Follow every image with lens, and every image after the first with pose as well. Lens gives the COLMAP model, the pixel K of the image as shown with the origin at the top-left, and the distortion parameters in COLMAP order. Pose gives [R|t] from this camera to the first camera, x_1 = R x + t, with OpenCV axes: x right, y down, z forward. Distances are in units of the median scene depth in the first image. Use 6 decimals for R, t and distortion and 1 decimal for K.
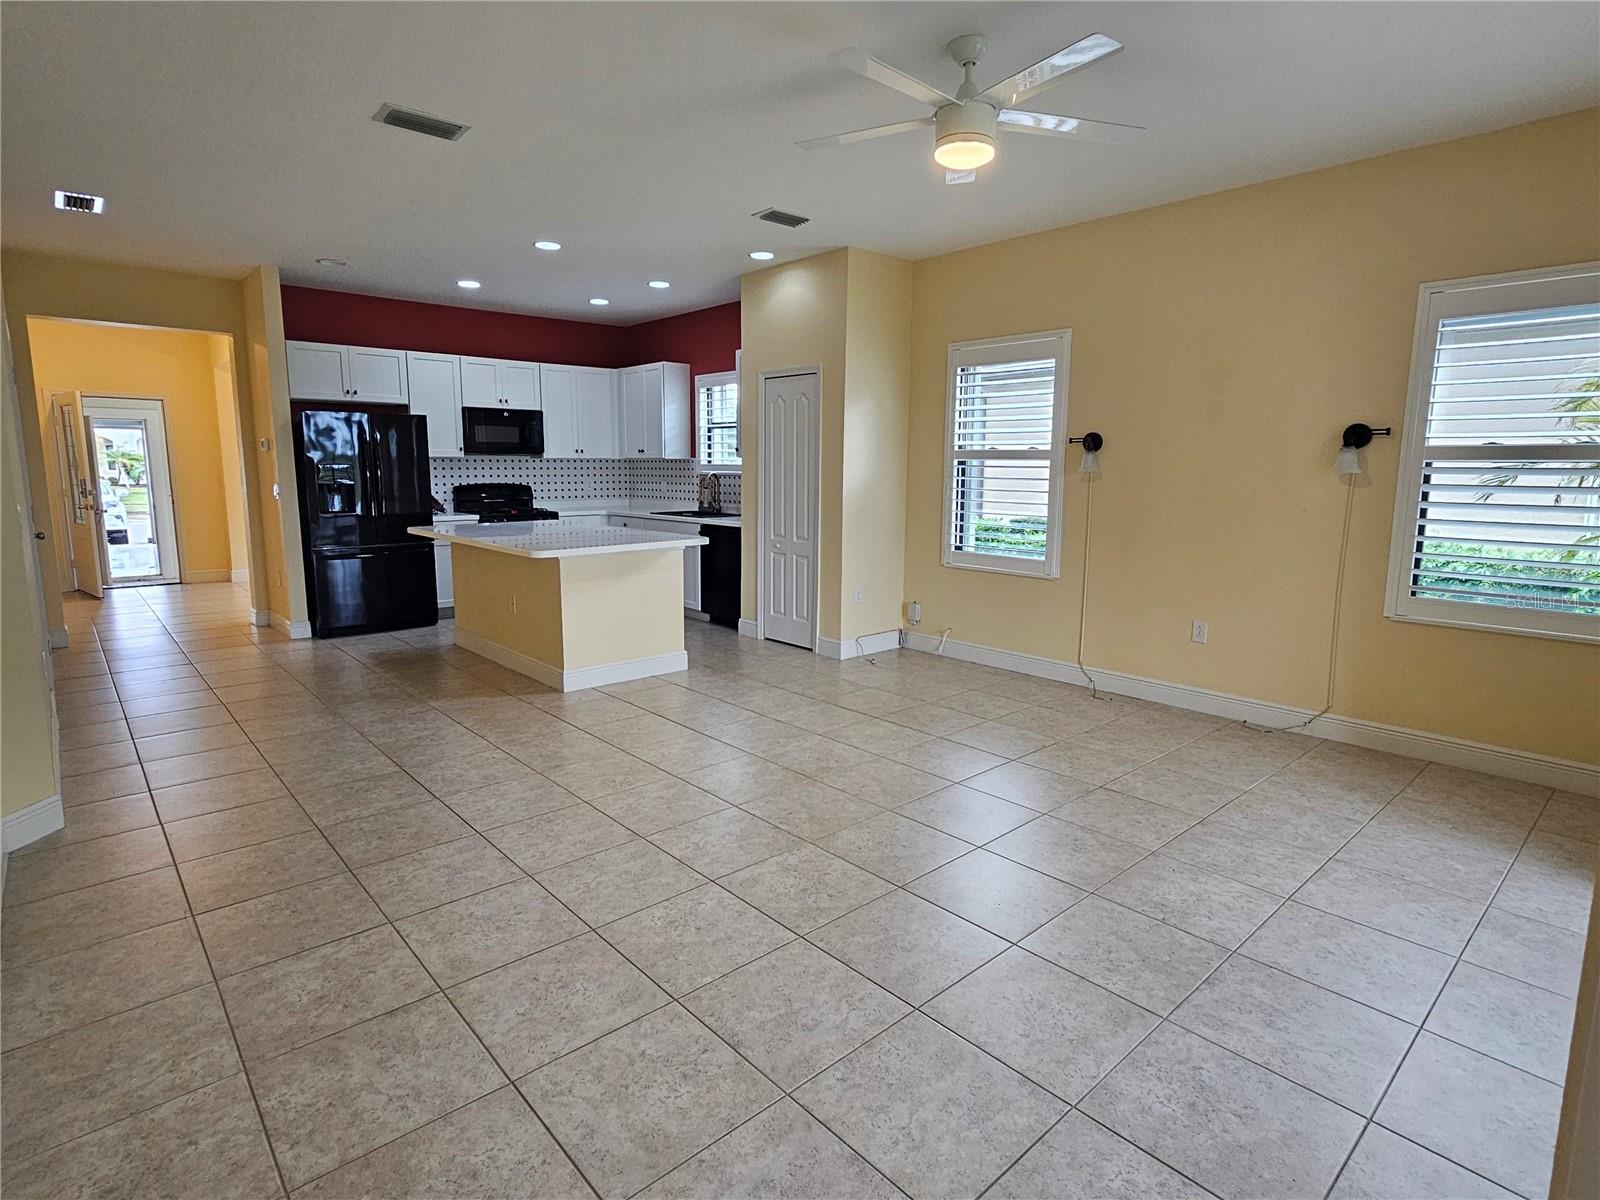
lens RADIAL K [[827.9, 0, 804.9], [0, 827.9, 597.1], [0, 0, 1]] dist [0.001617, 0.001524]
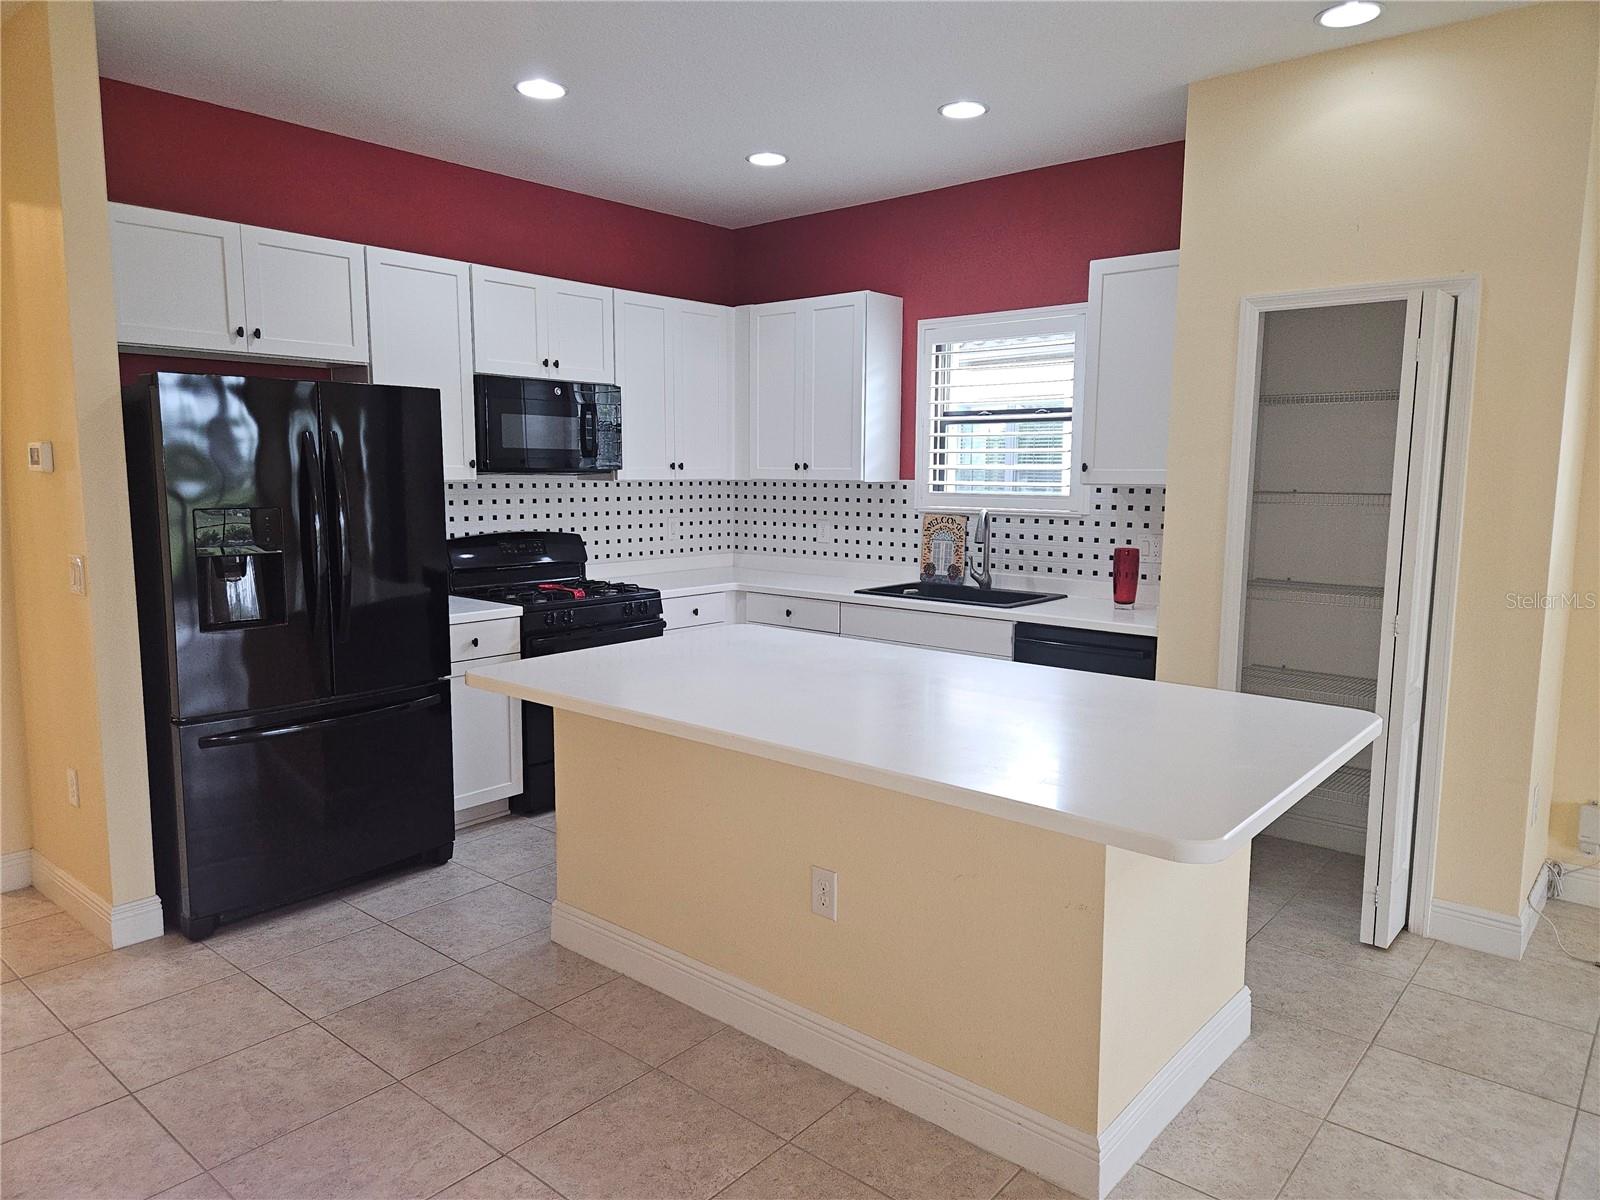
lens RADIAL K [[1060.7, 0, 800.9], [0, 1060.7, 599.3], [0, 0, 1]] dist [0.034662, -0.006375]
pose [[0.992640, -0.012452, 0.120463, -0.284798], [0.016859, 0.999222, -0.035642, -0.072233], [-0.119926, 0.037410, 0.992078, 0.359851]]
